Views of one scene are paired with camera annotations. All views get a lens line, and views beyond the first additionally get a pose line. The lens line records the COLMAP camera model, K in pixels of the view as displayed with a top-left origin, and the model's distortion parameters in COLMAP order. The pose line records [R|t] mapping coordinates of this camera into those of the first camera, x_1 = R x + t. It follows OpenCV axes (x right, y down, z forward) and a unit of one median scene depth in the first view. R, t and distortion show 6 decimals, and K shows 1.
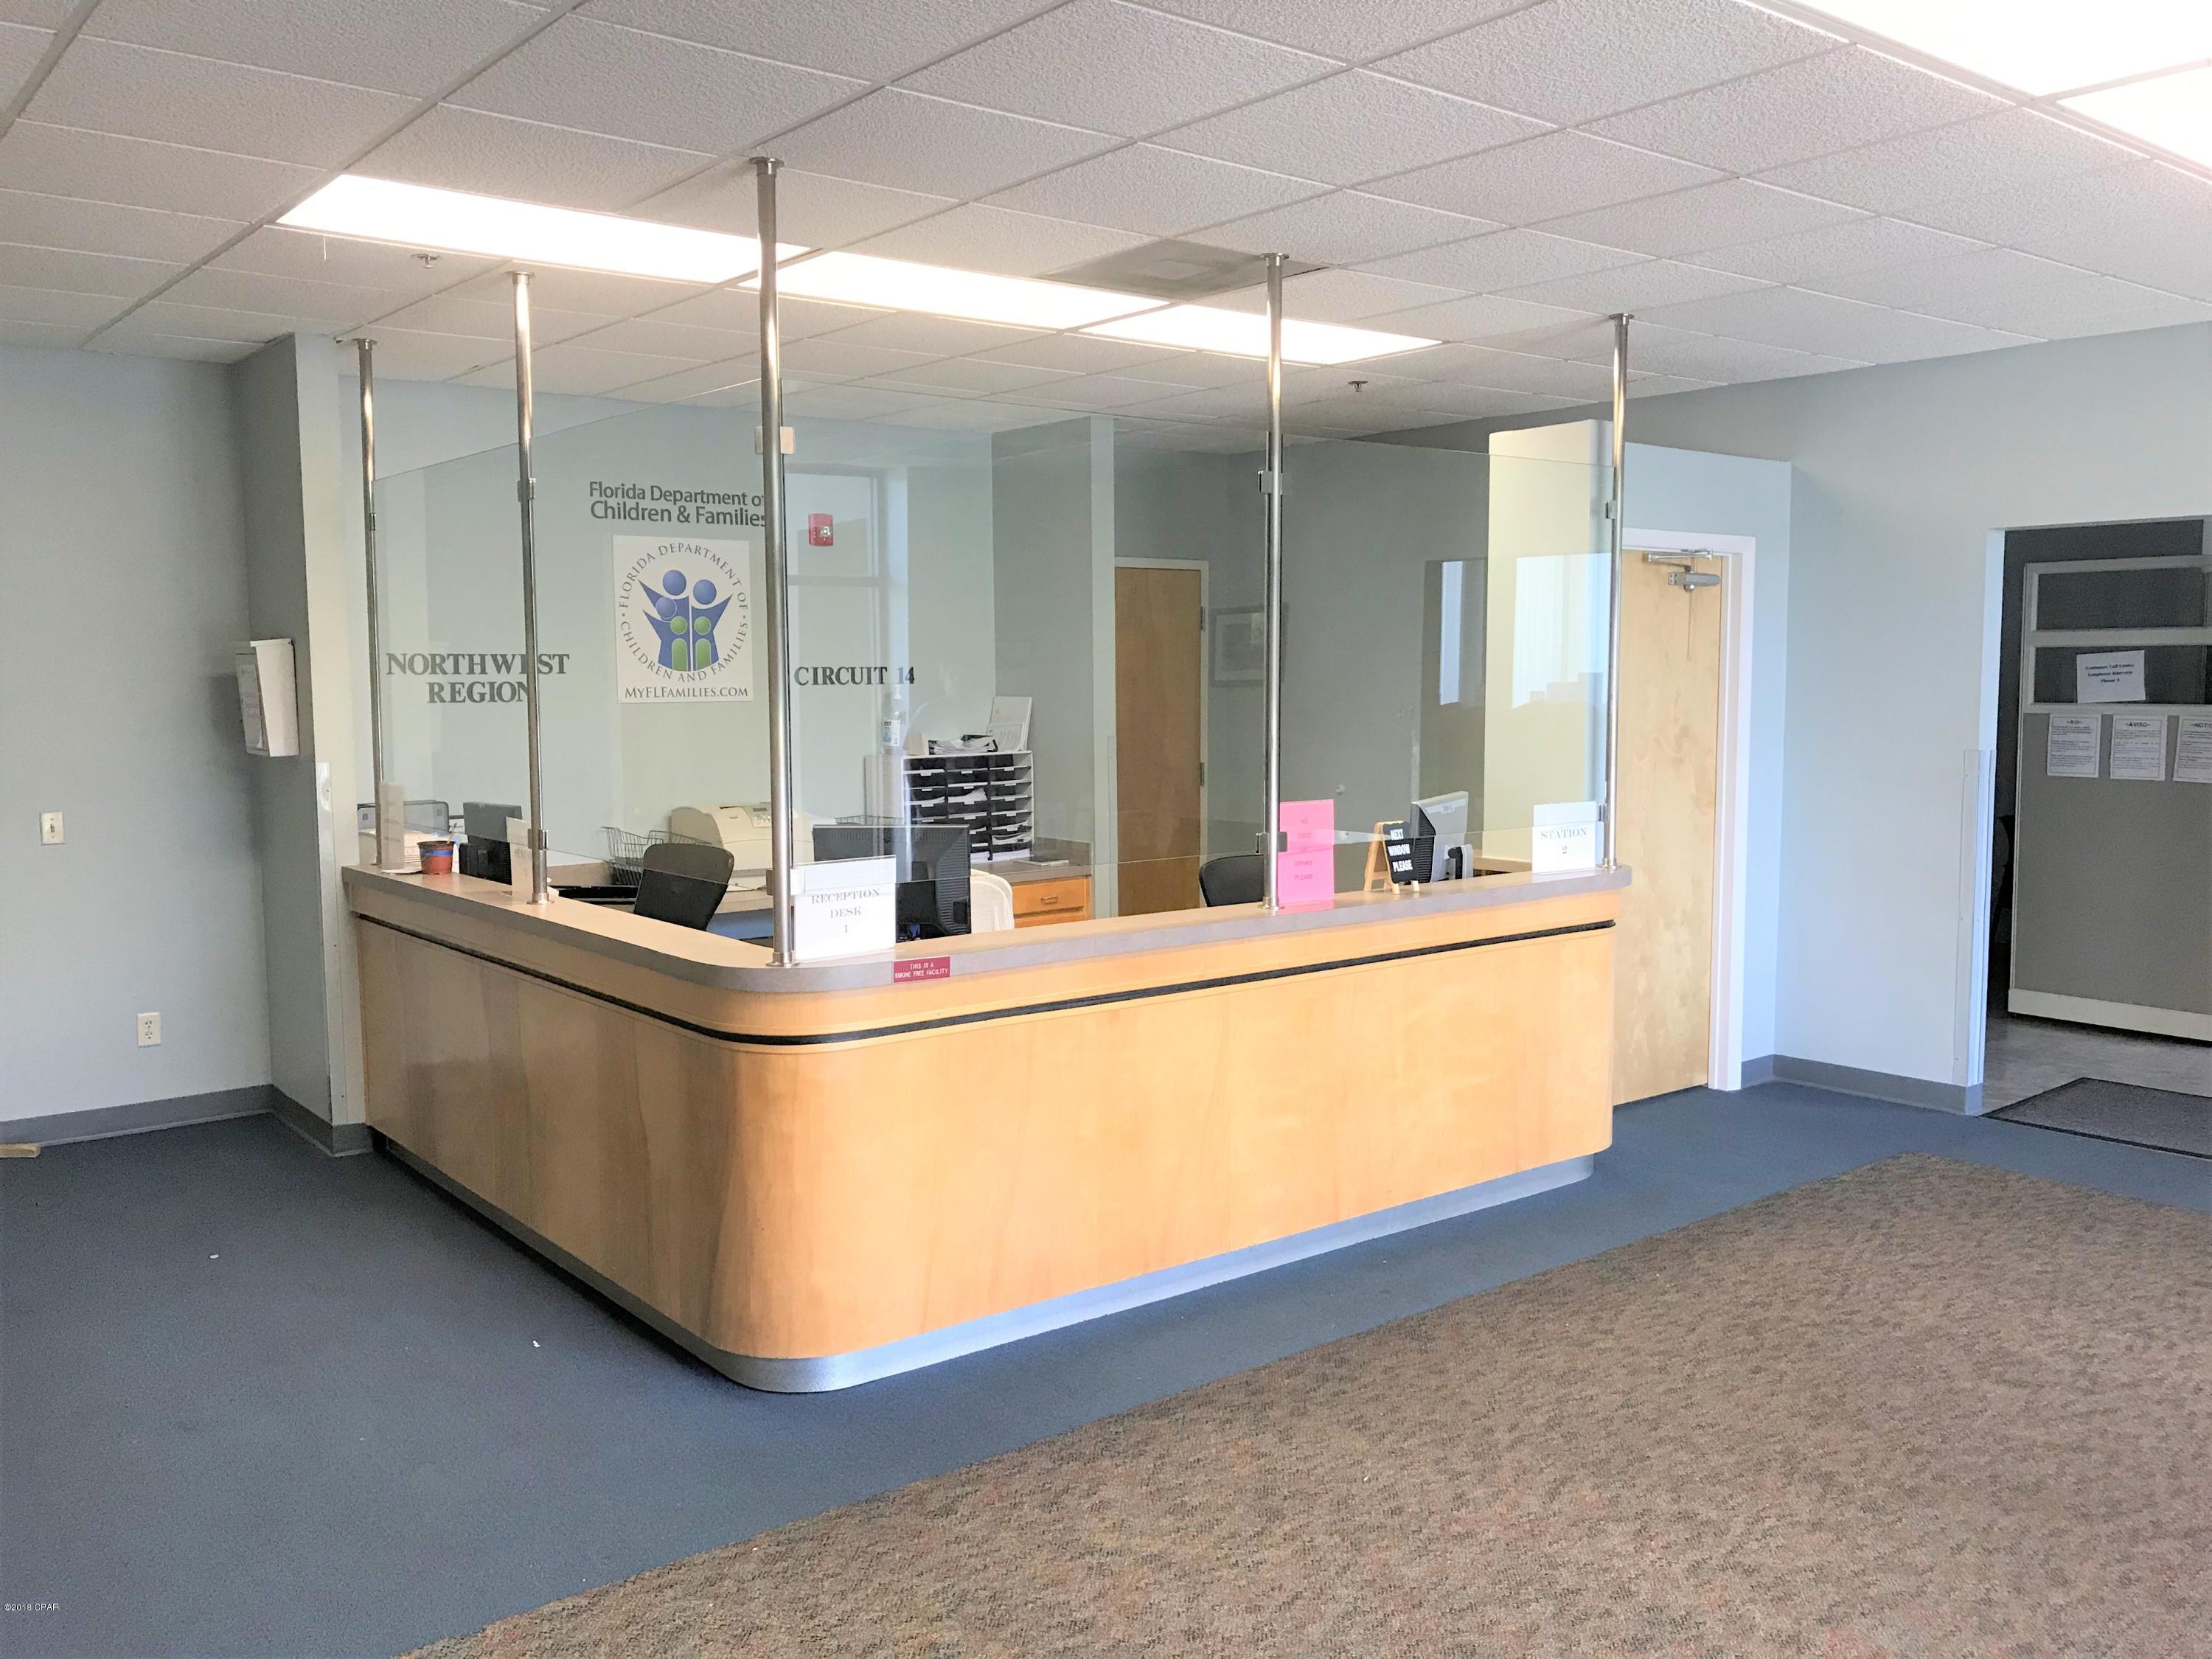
lens RADIAL K [[1821.5, 0, 1109.7], [0, 1821.5, 823.4], [0, 0, 1]] dist [0.035587, -0.021061]
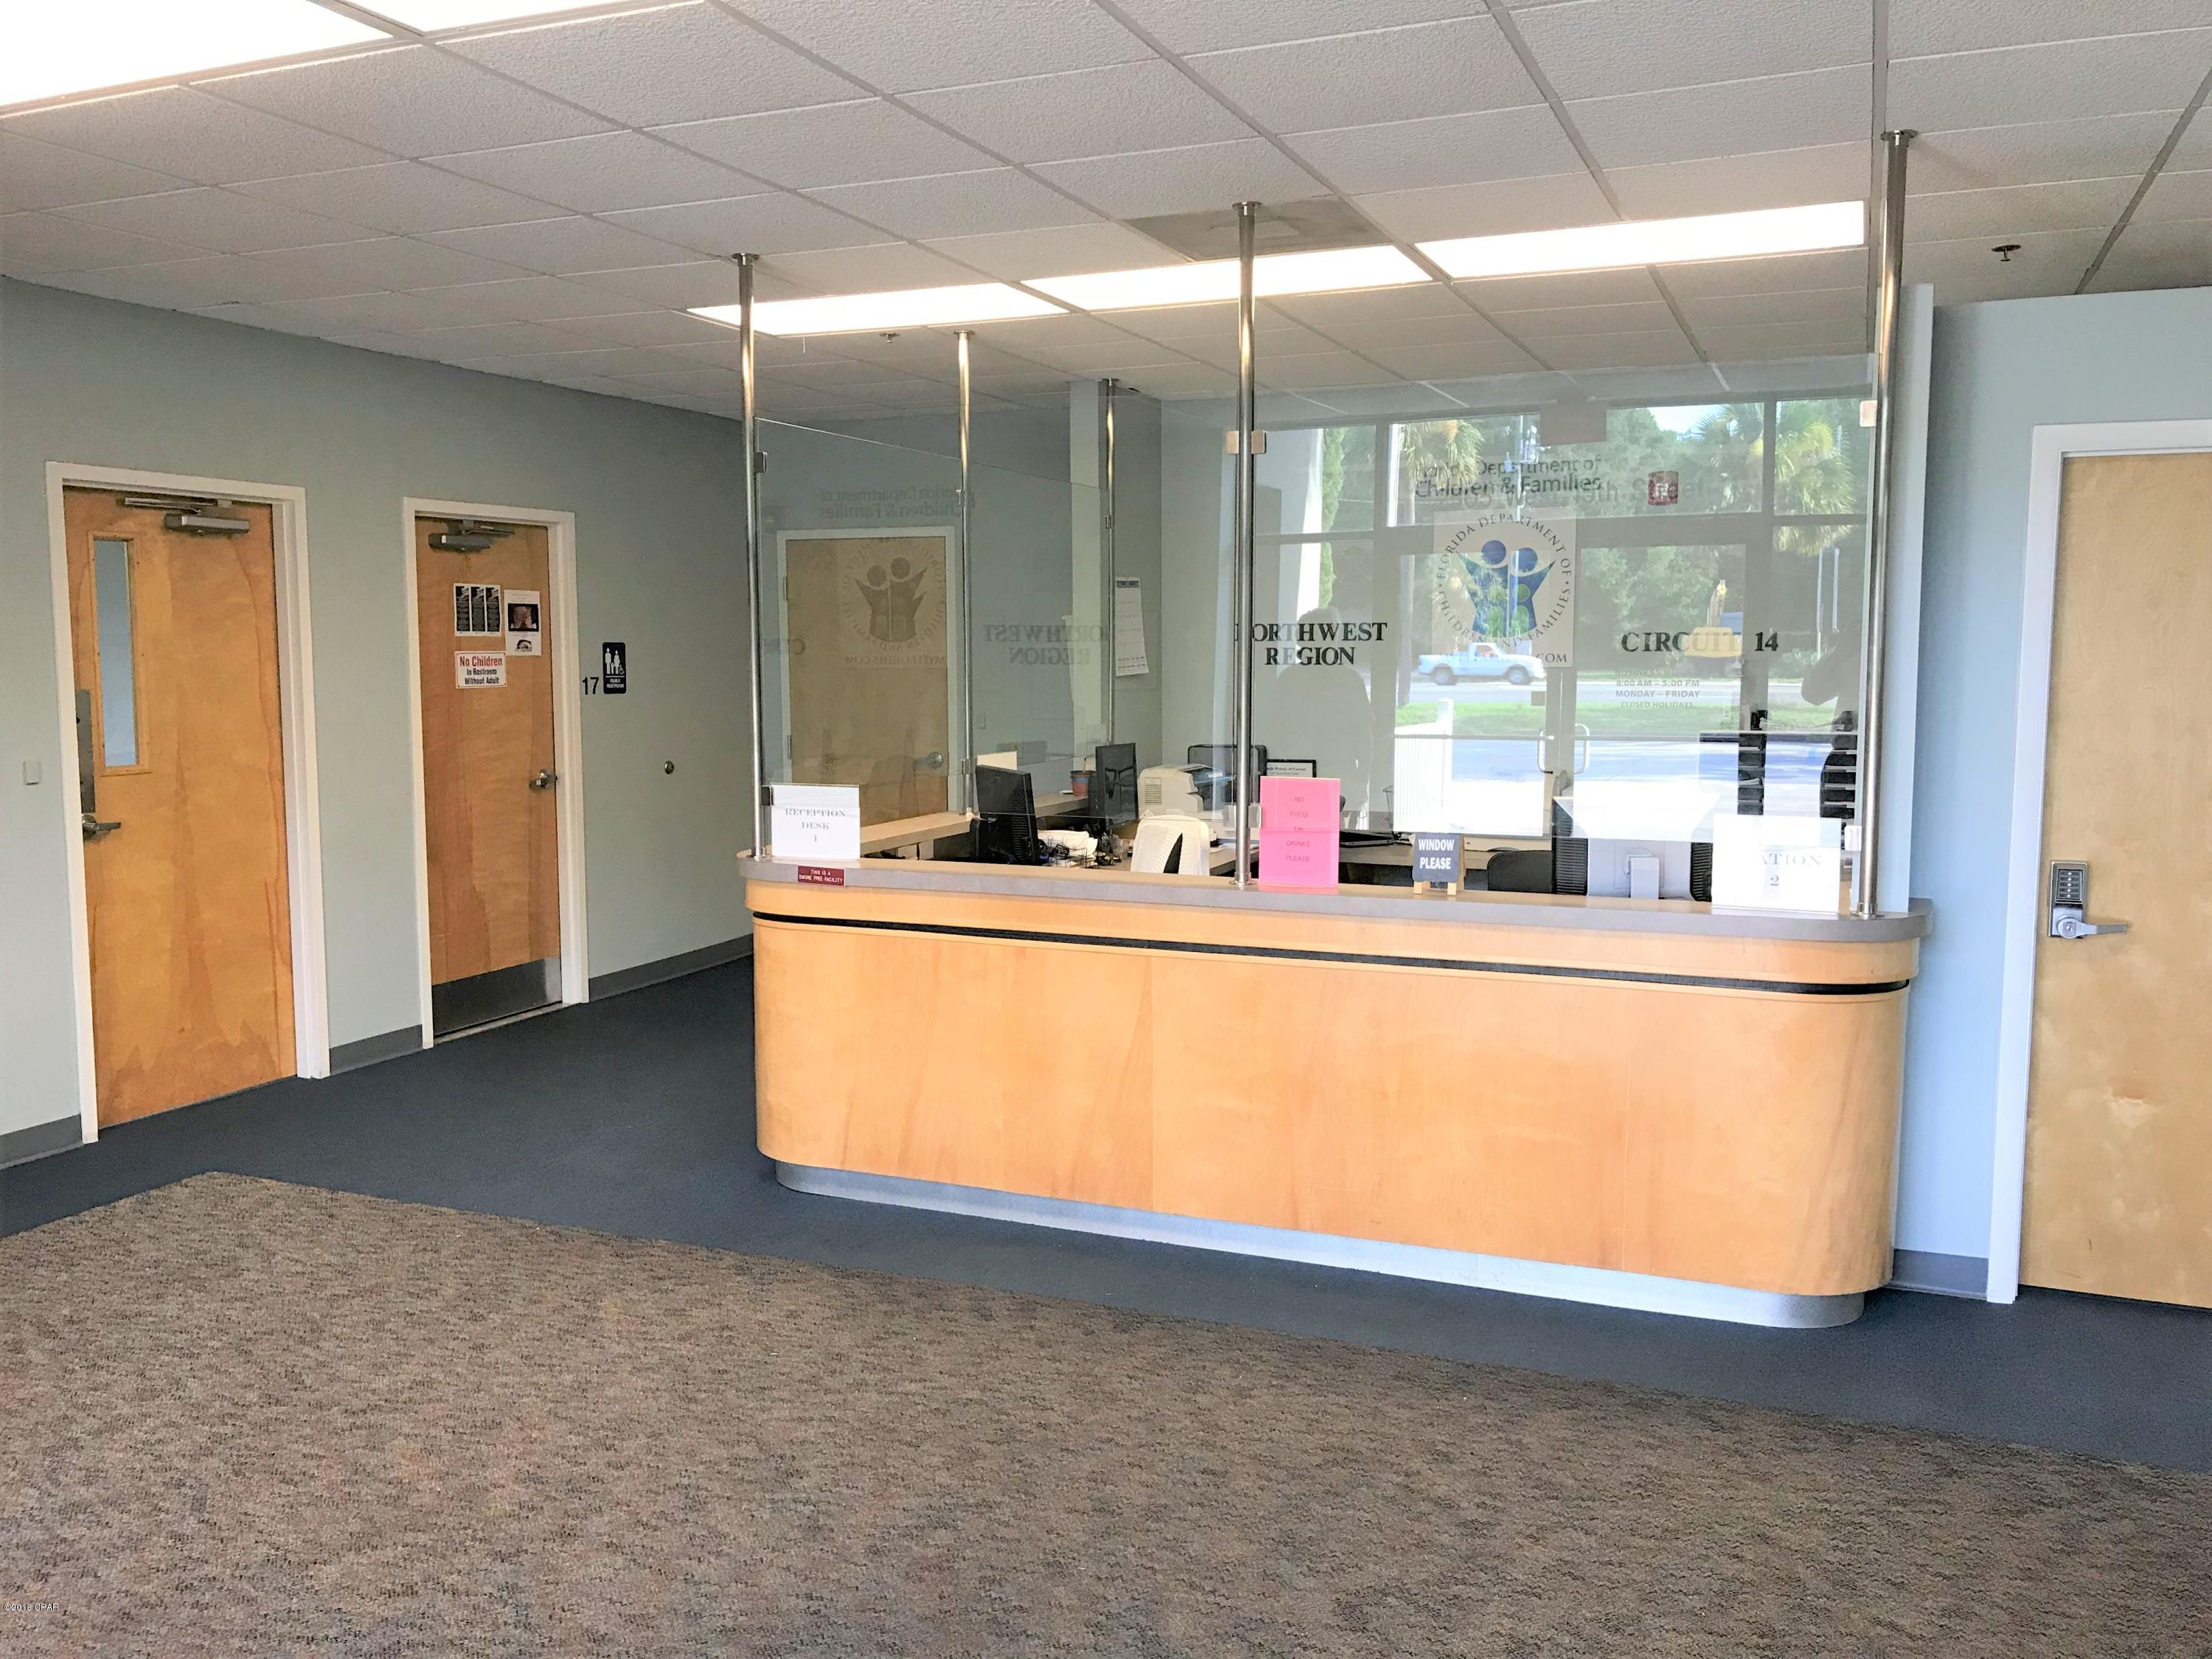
lens RADIAL K [[1821.5, 0, 1089.1], [0, 1821.5, 843.6], [0, 0, 1]] dist [0.035587, -0.021061]
pose [[0.466796, 0.097969, -0.878922, 1.071397], [-0.073142, 0.994717, 0.072031, -0.045207], [0.881335, 0.030662, 0.471495, 0.566503]]
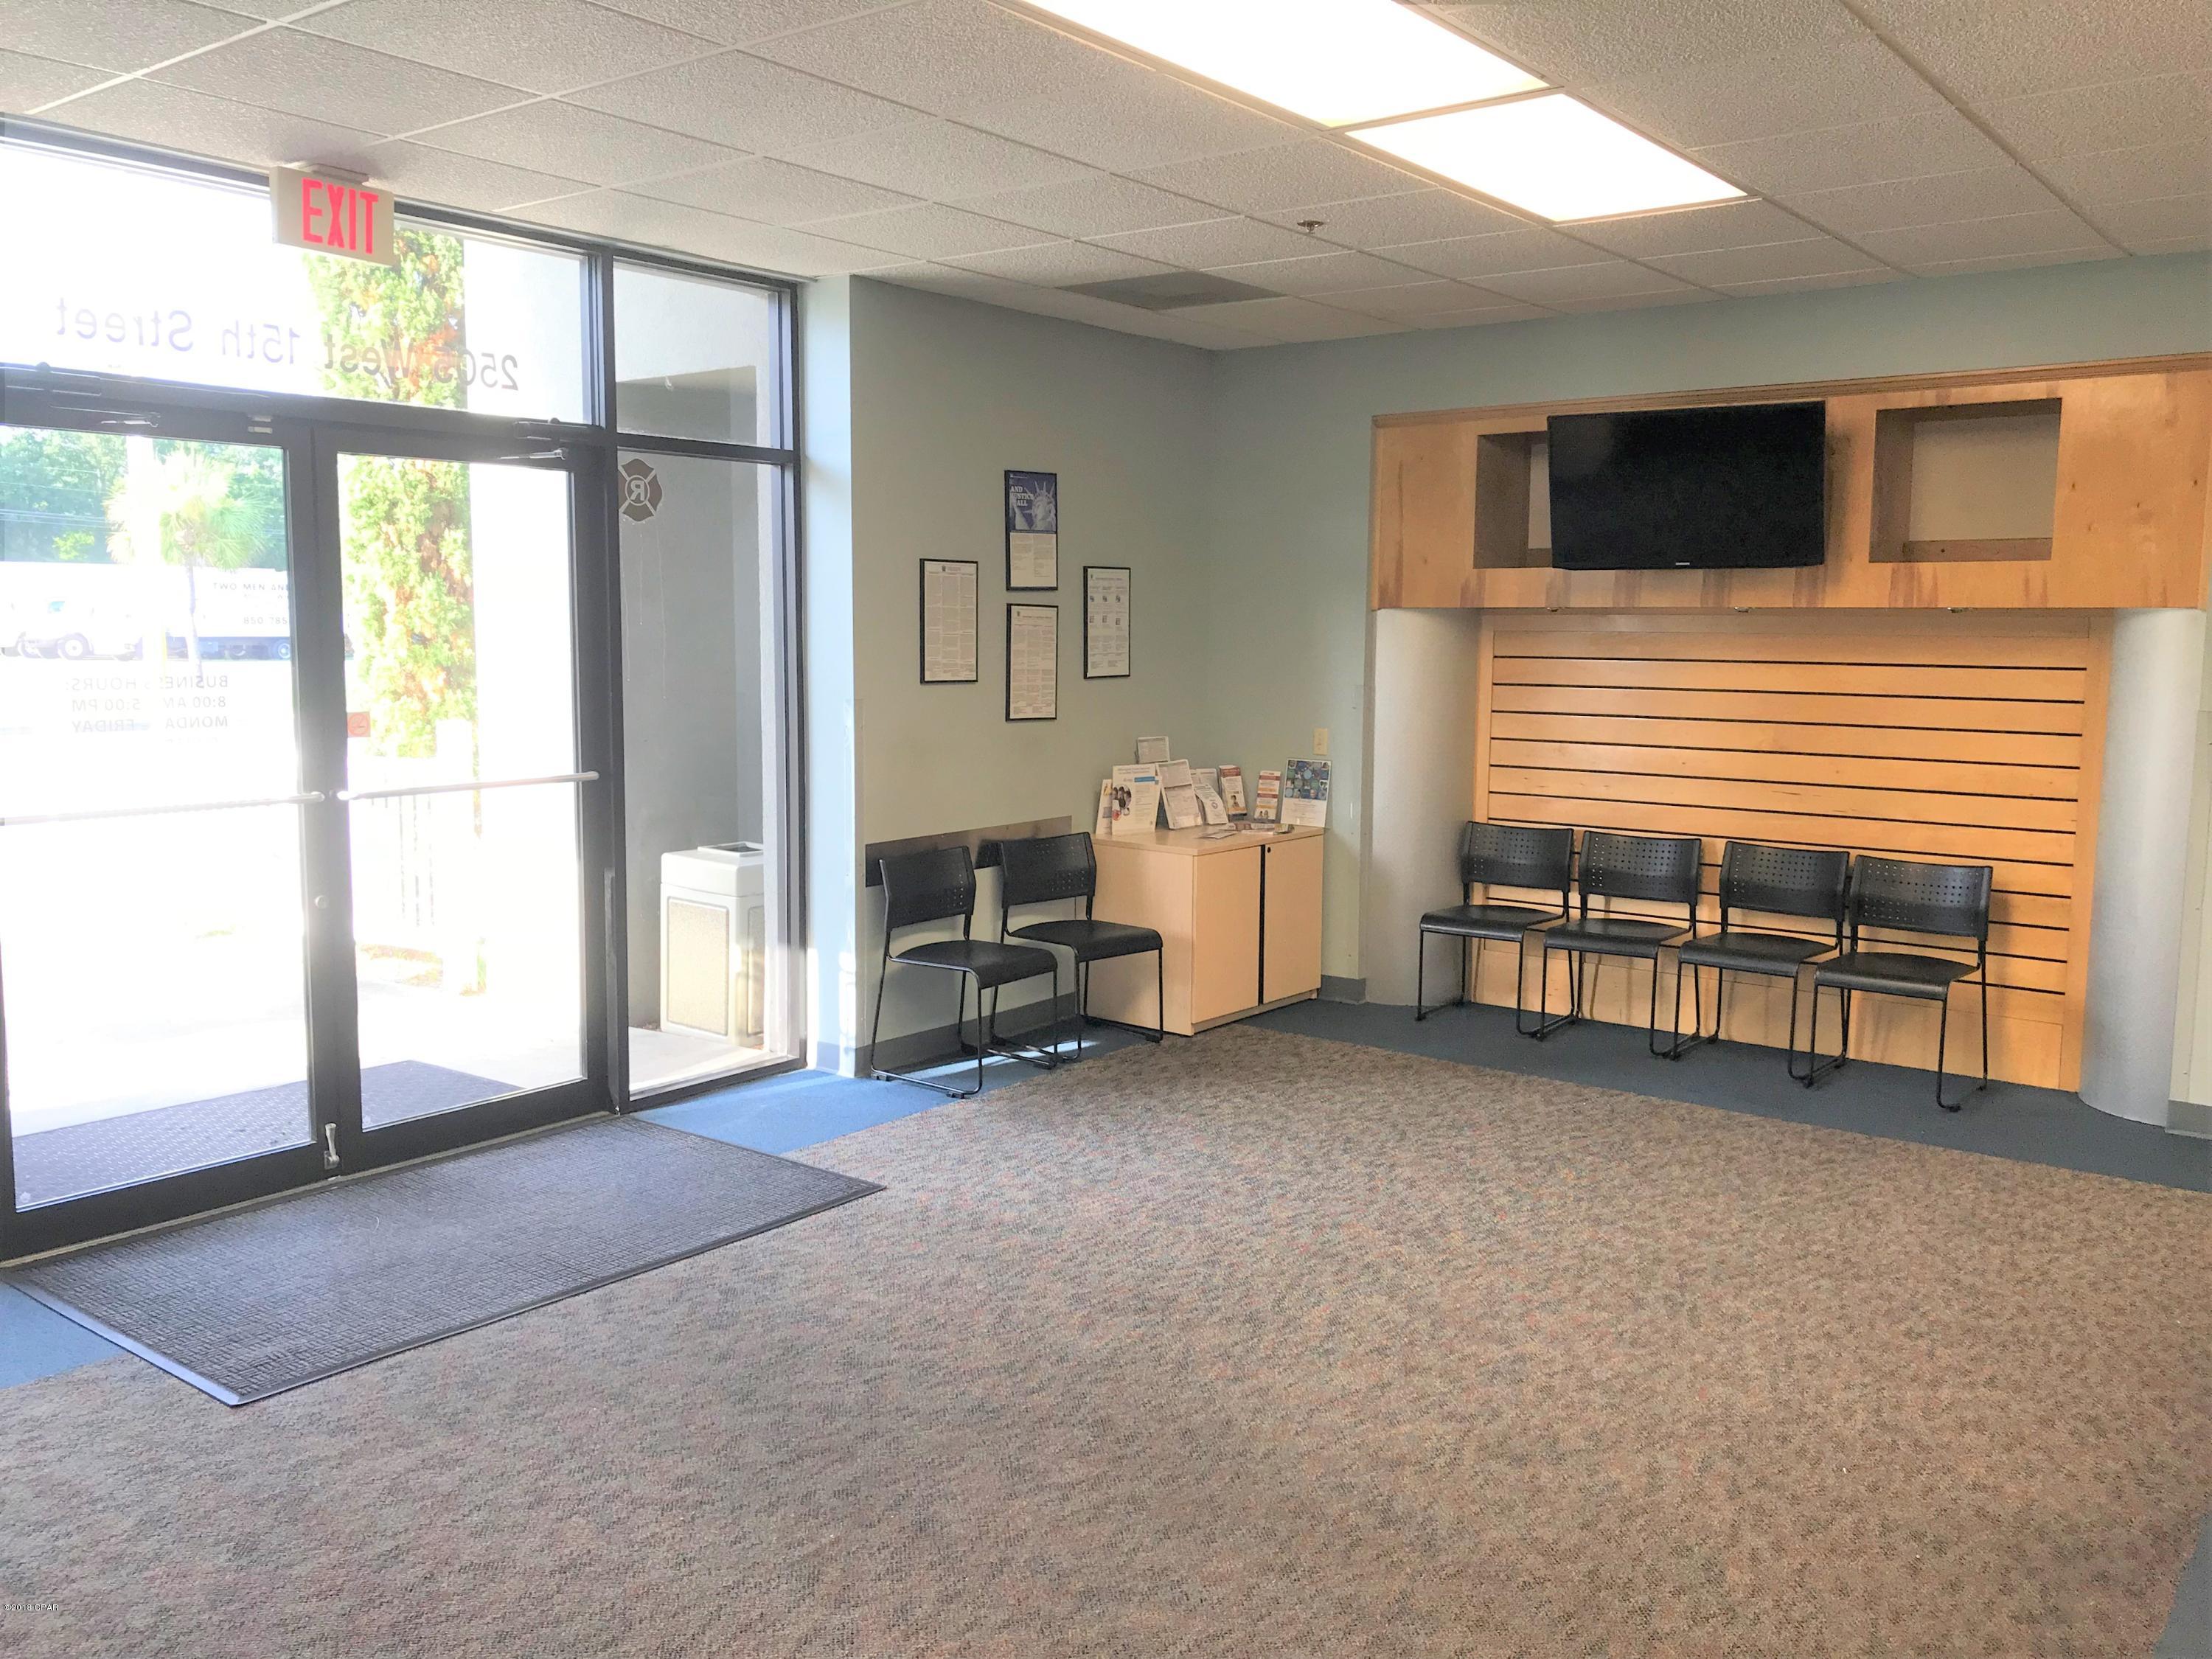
lens RADIAL K [[1821.5, 0, 1099.1], [0, 1821.5, 810.7], [0, 0, 1]] dist [0.035587, -0.021061]
pose [[-0.974226, 0.018957, -0.224778, 0.648564], [-0.025399, 0.980907, 0.192810, -0.133302], [0.224141, 0.193550, -0.955143, 1.577039]]
